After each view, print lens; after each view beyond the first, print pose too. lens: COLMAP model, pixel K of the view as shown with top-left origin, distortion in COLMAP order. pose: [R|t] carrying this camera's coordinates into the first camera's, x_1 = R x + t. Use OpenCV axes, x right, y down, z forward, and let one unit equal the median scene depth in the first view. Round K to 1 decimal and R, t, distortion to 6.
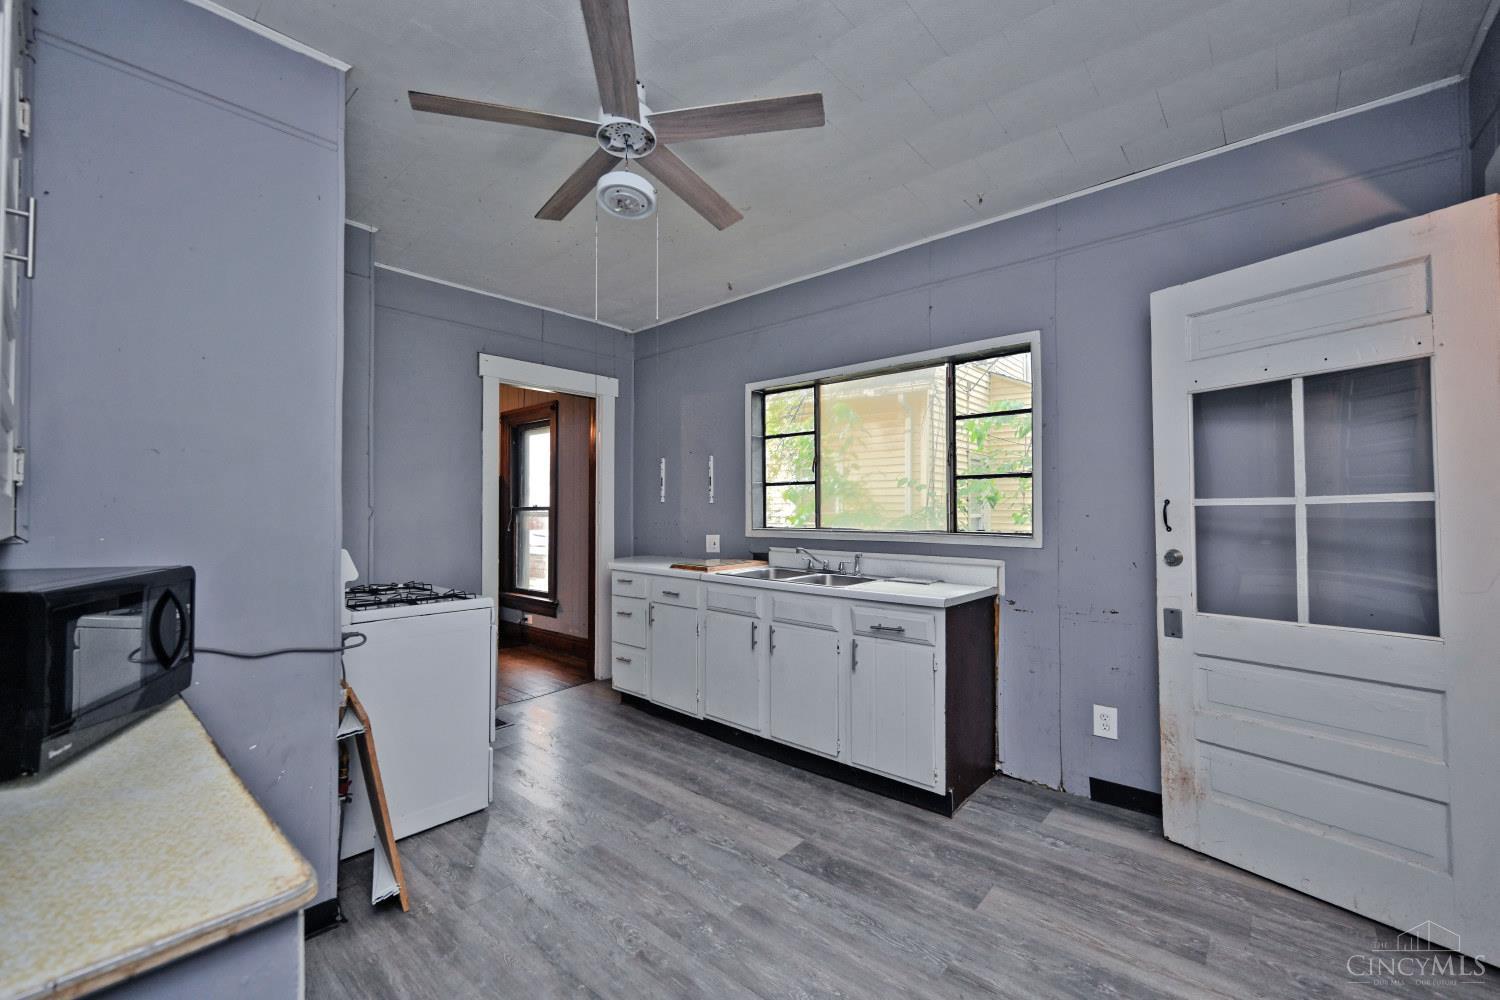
lens RADIAL K [[633.8, 0, 715.0], [0, 633.8, 501.7], [0, 0, 1]] dist [0.004282, 0.000237]
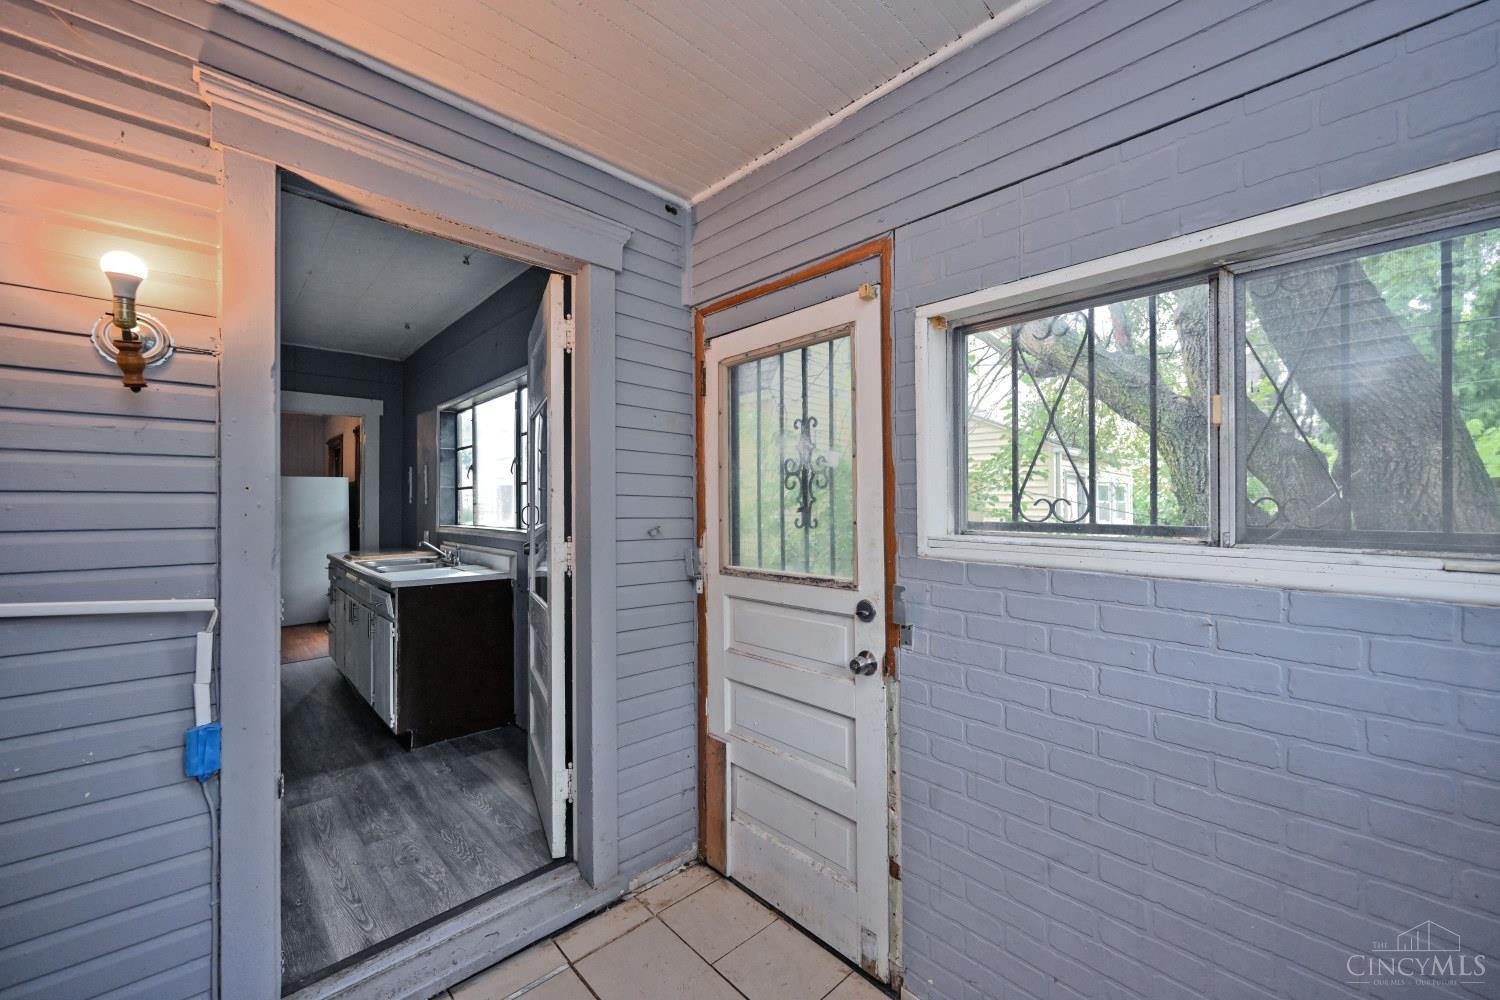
lens RADIAL K [[594.4, 0, 744.4], [0, 594.4, 509.7], [0, 0, 1]] dist [-0.001516, 0.000241]
pose [[0.996711, 0.004696, -0.080897, 0.994427], [-0.003984, 0.999952, 0.008959, 0.000641], [0.080935, -0.008608, 0.996682, -0.109176]]
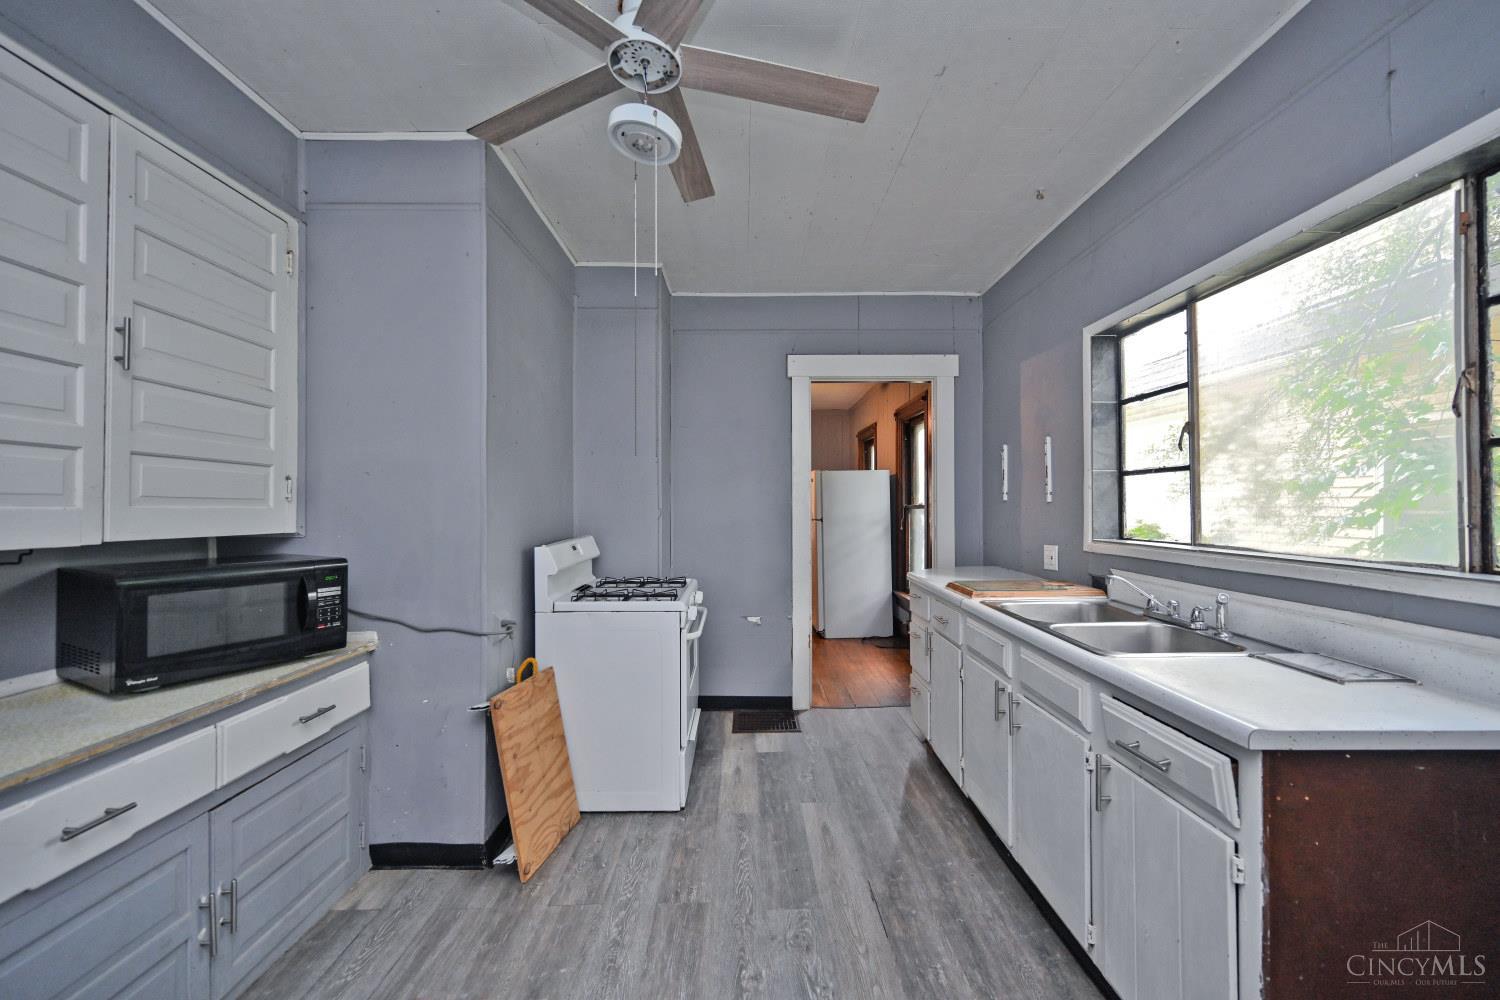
lens RADIAL K [[594.4, 0, 750.5], [0, 594.4, 500.3], [0, 0, 1]] dist [-0.001516, 0.000241]
pose [[0.686895, -0.007745, -0.726715, 0.366909], [0.012550, 0.999921, 0.001206, -0.006621], [0.726648, -0.009948, 0.686938, 0.408571]]
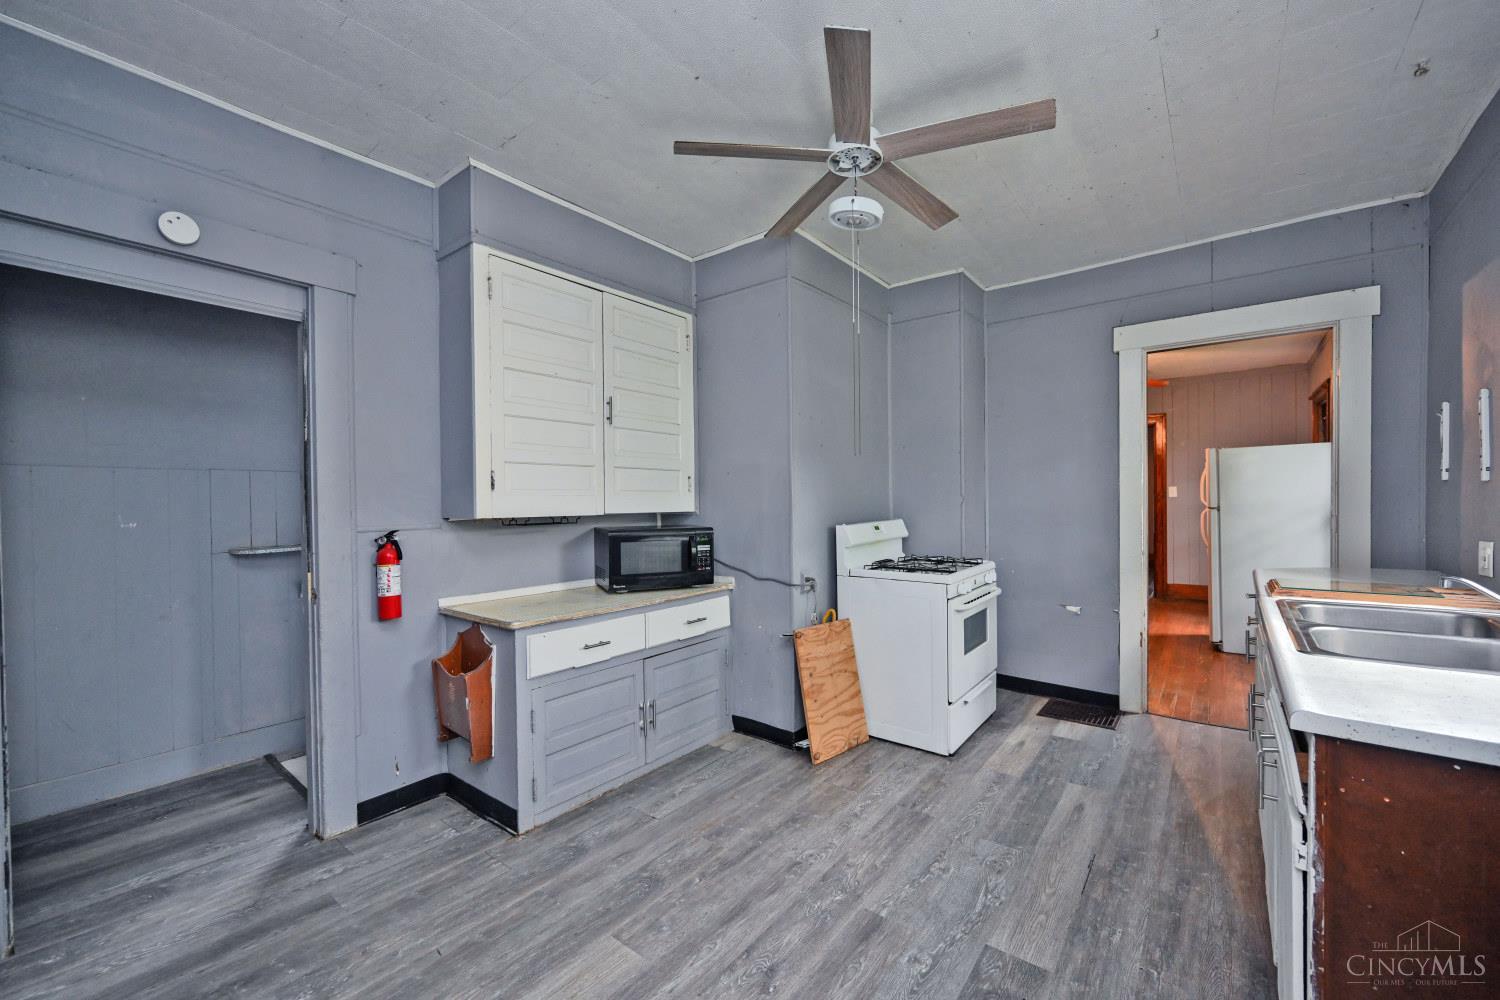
lens RADIAL K [[594.4, 0, 740.4], [0, 594.4, 509.6], [0, 0, 1]] dist [-0.001516, 0.000241]
pose [[0.065903, 0.018827, -0.997648, 0.631328], [0.024649, 0.999486, 0.020490, 0.001378], [0.997522, -0.025941, 0.065405, 0.519915]]
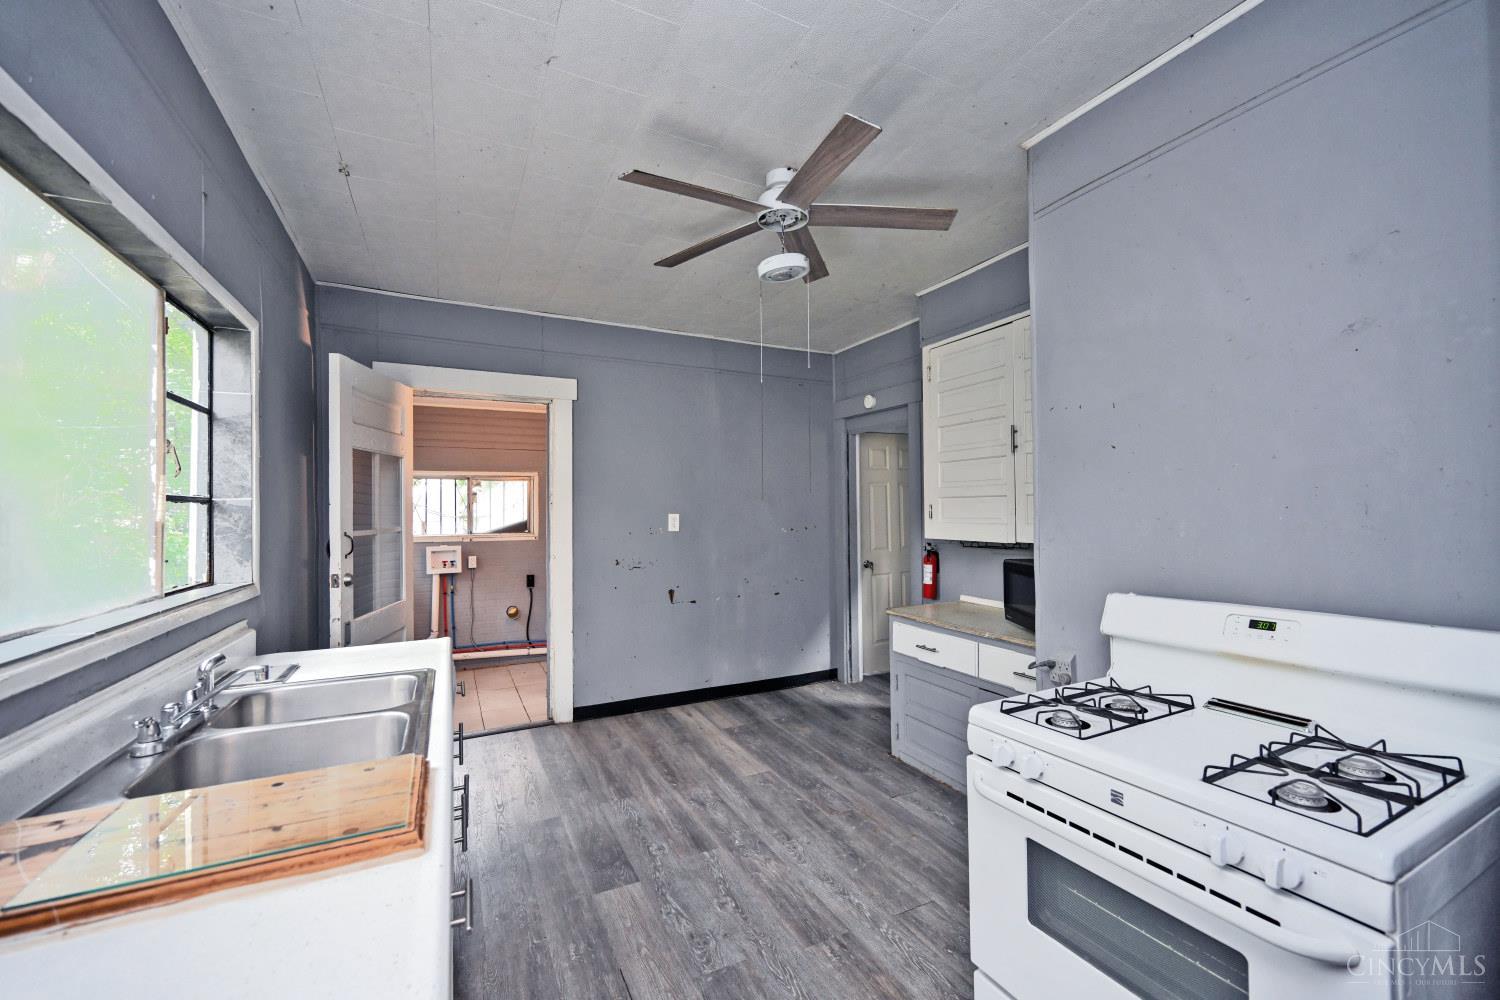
lens RADIAL K [[594.4, 0, 767.3], [0, 594.4, 508.6], [0, 0, 1]] dist [-0.001516, 0.000241]
pose [[-0.946742, 0.008837, 0.321872, -0.324715], [0.004611, 0.999893, -0.013889, -0.022180], [-0.321960, -0.011666, -0.946681, 1.456811]]
